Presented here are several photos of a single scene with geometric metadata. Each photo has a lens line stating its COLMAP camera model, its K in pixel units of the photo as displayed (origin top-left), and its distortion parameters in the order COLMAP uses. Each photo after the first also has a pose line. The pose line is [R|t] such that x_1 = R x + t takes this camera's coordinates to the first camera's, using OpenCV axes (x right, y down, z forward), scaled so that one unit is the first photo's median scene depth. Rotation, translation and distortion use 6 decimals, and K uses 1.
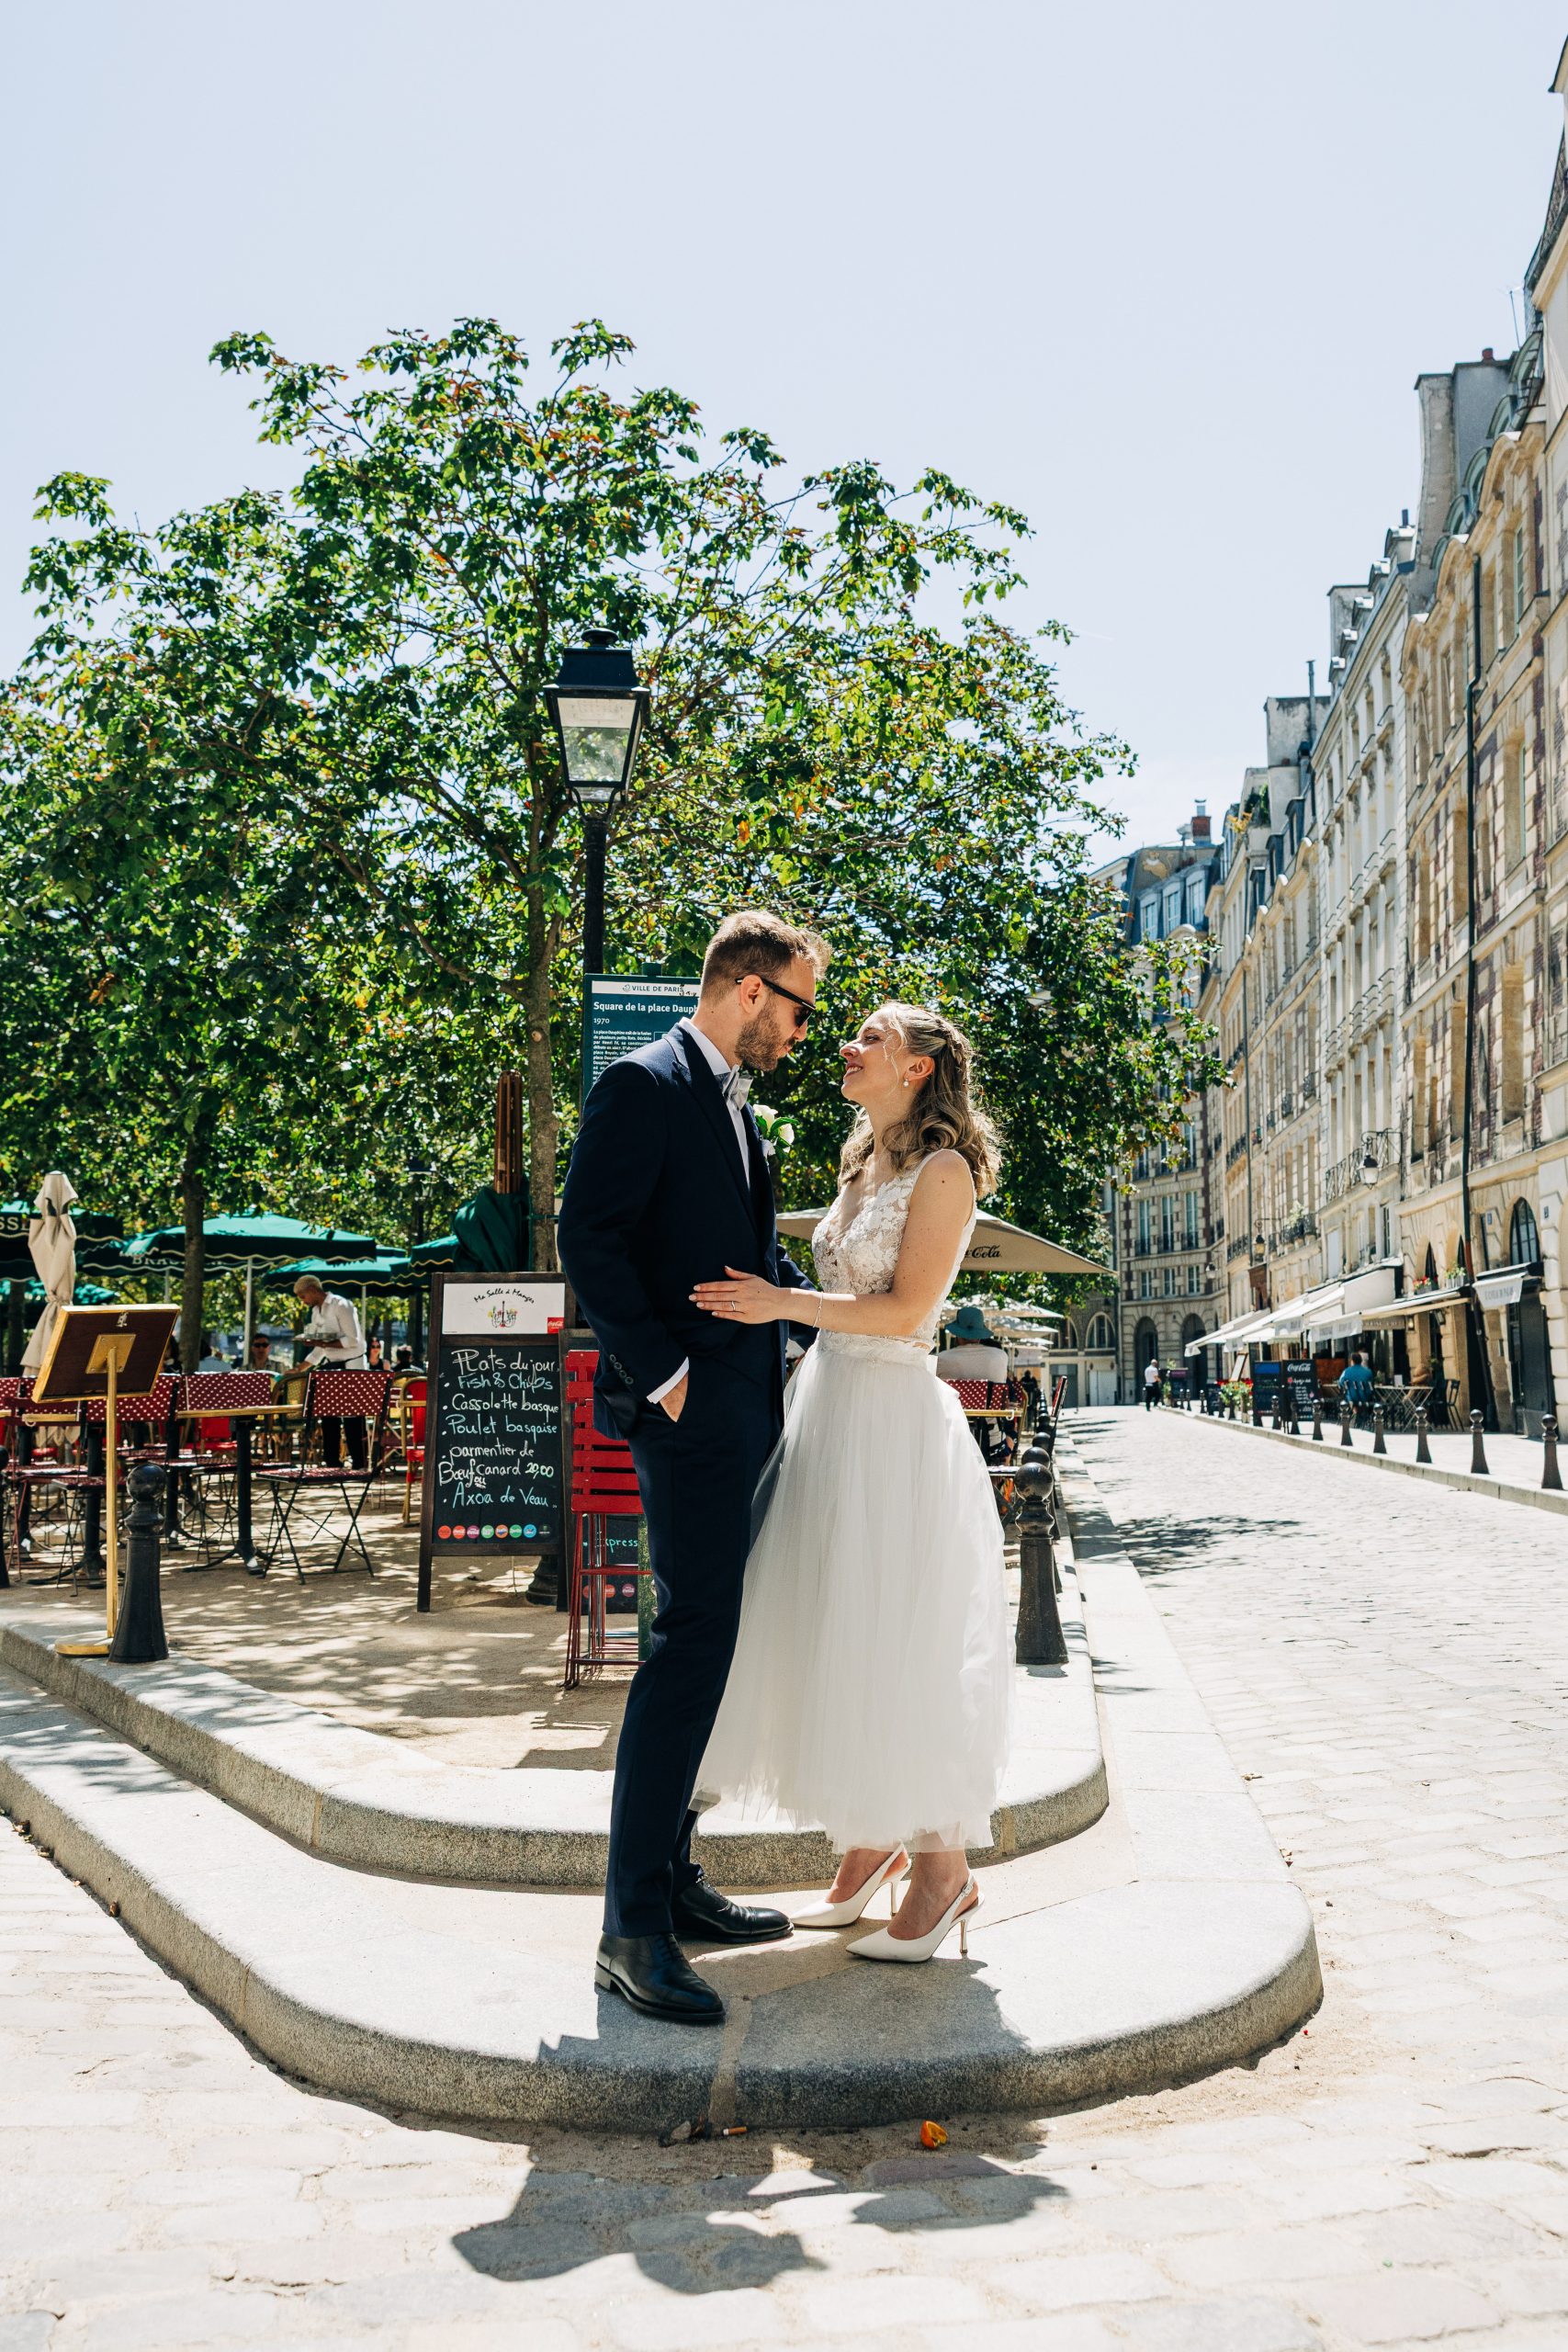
lens RADIAL K [[1904.8, 0, 797.5], [0, 1904.8, 1161.8], [0, 0, 1]] dist [-0.000514, 0.011623]
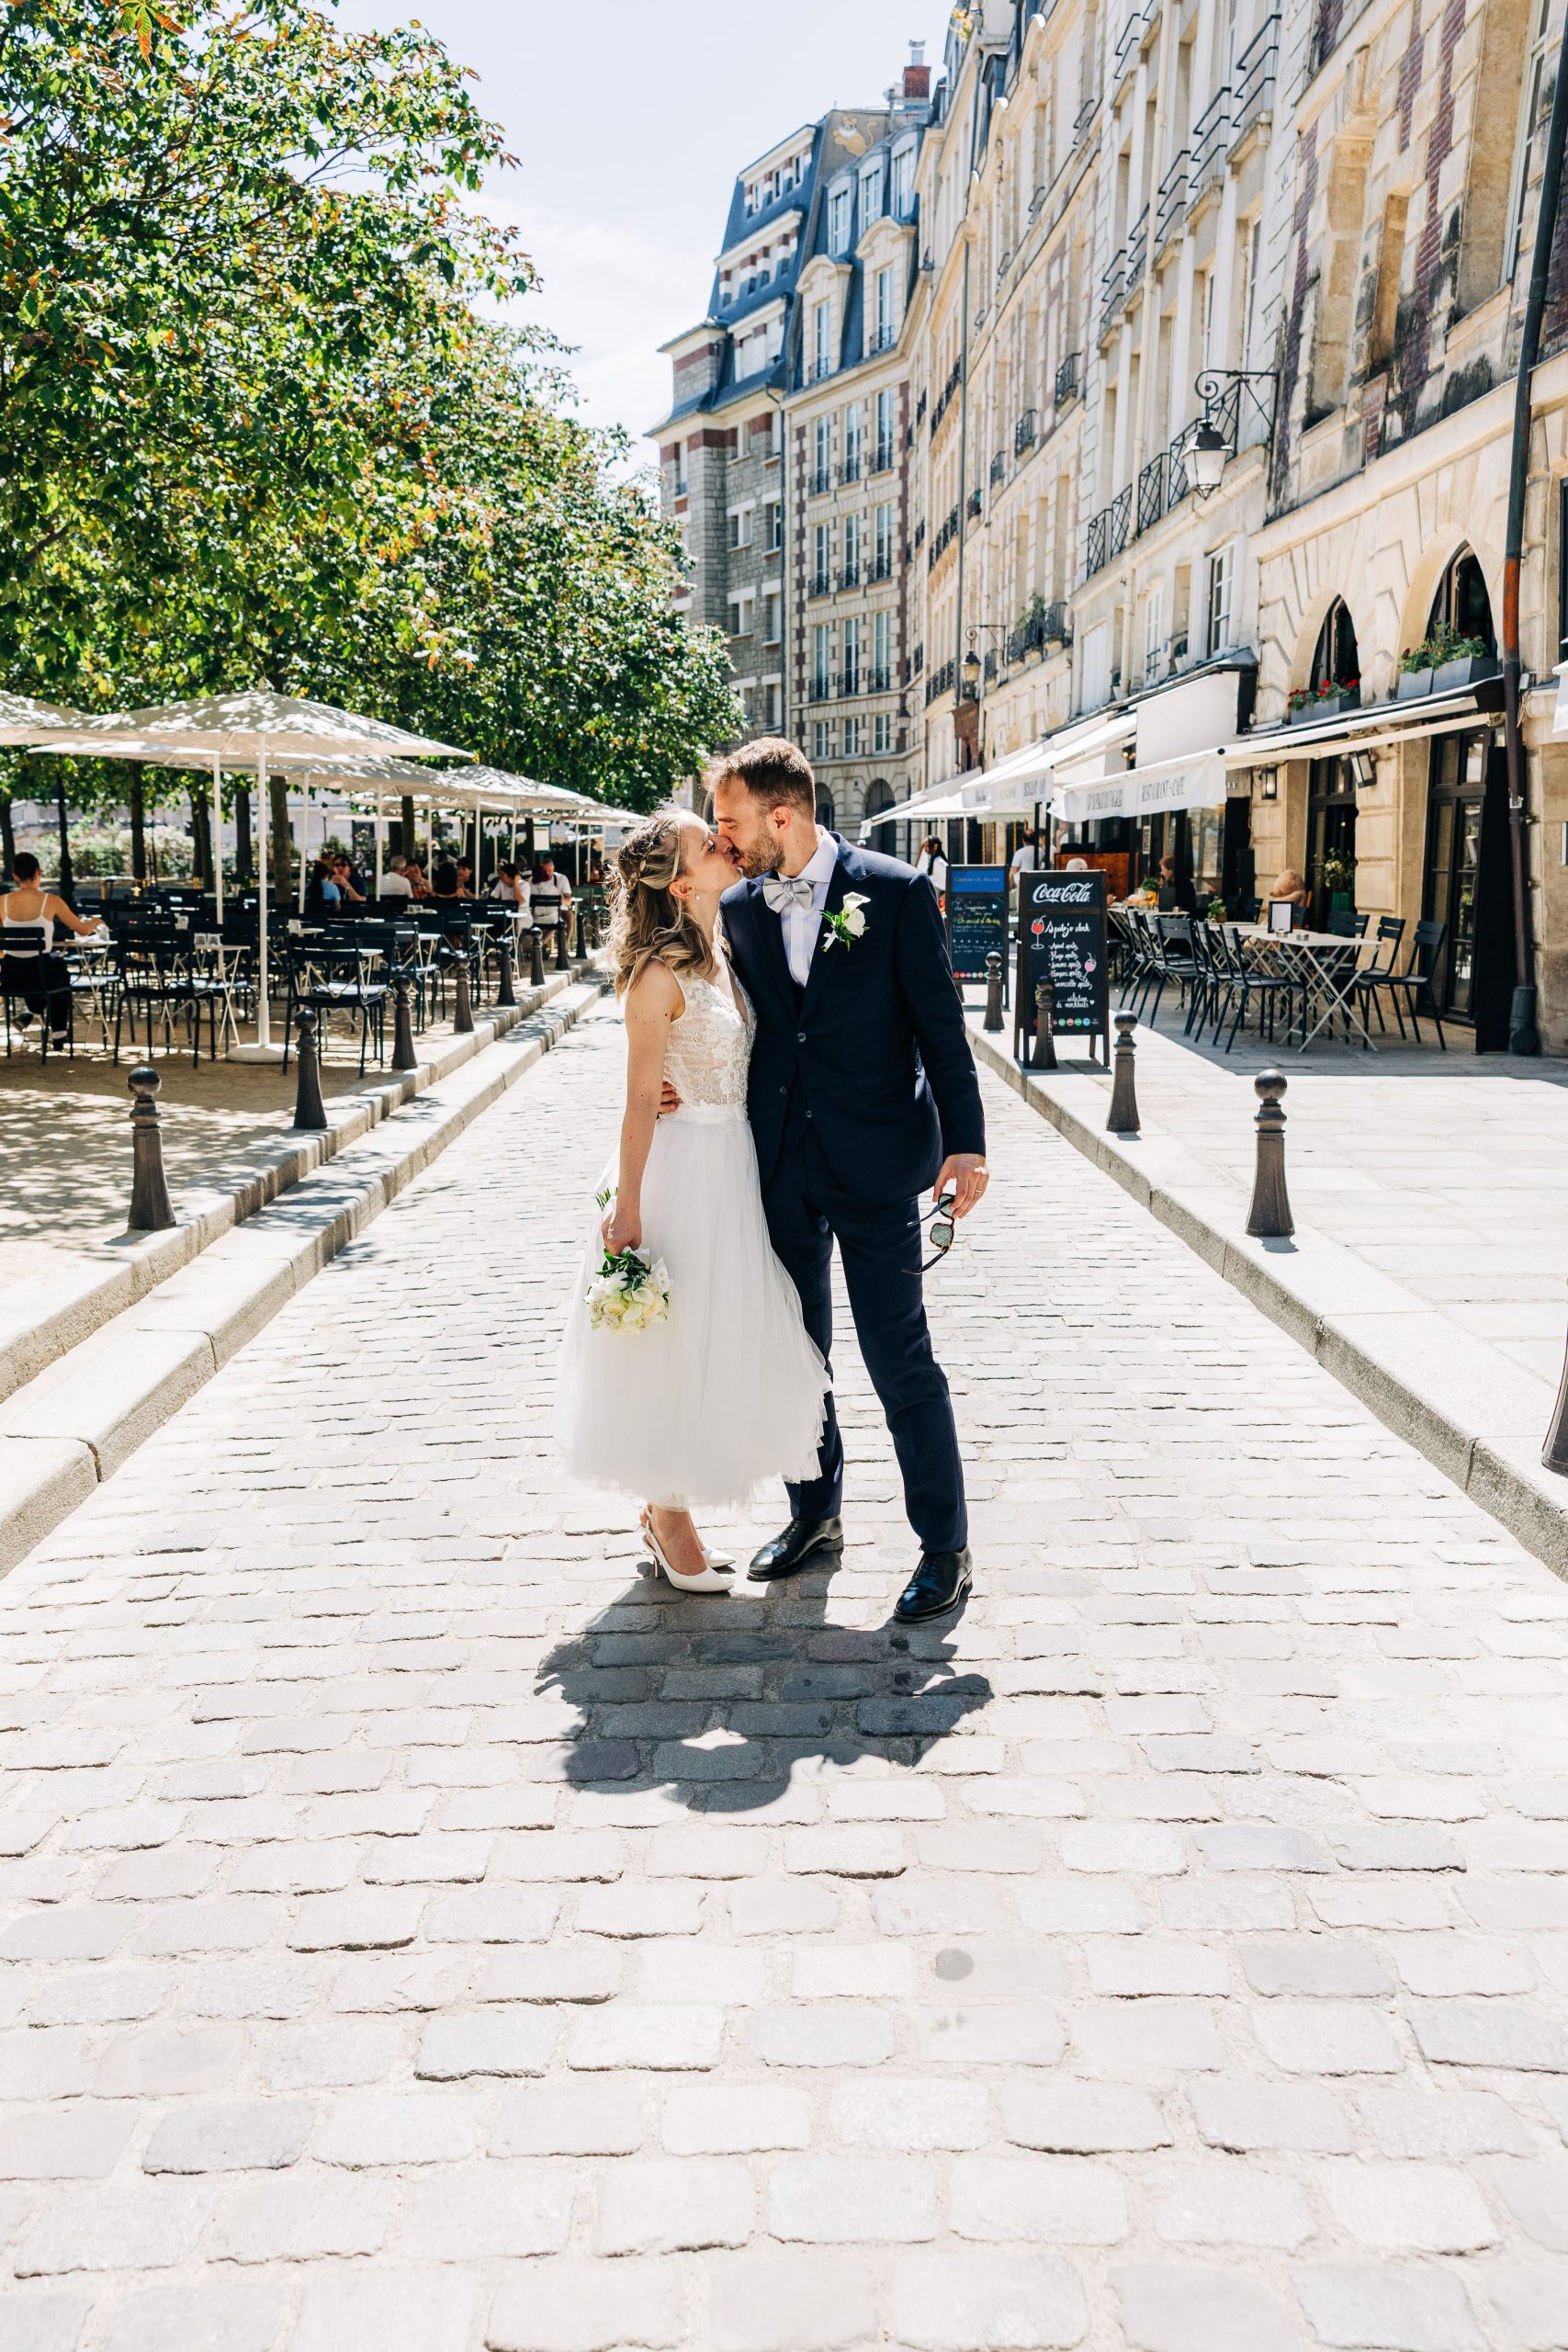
lens RADIAL K [[1904.8, 0, 797.5], [0, 1904.8, 1161.8], [0, 0, 1]] dist [-0.000514, 0.011623]
pose [[0.988588, -0.021324, 0.149130, 0.126867], [-0.019999, 0.962592, 0.270215, 0.047849], [-0.149314, -0.270113, 0.951180, 0.524412]]
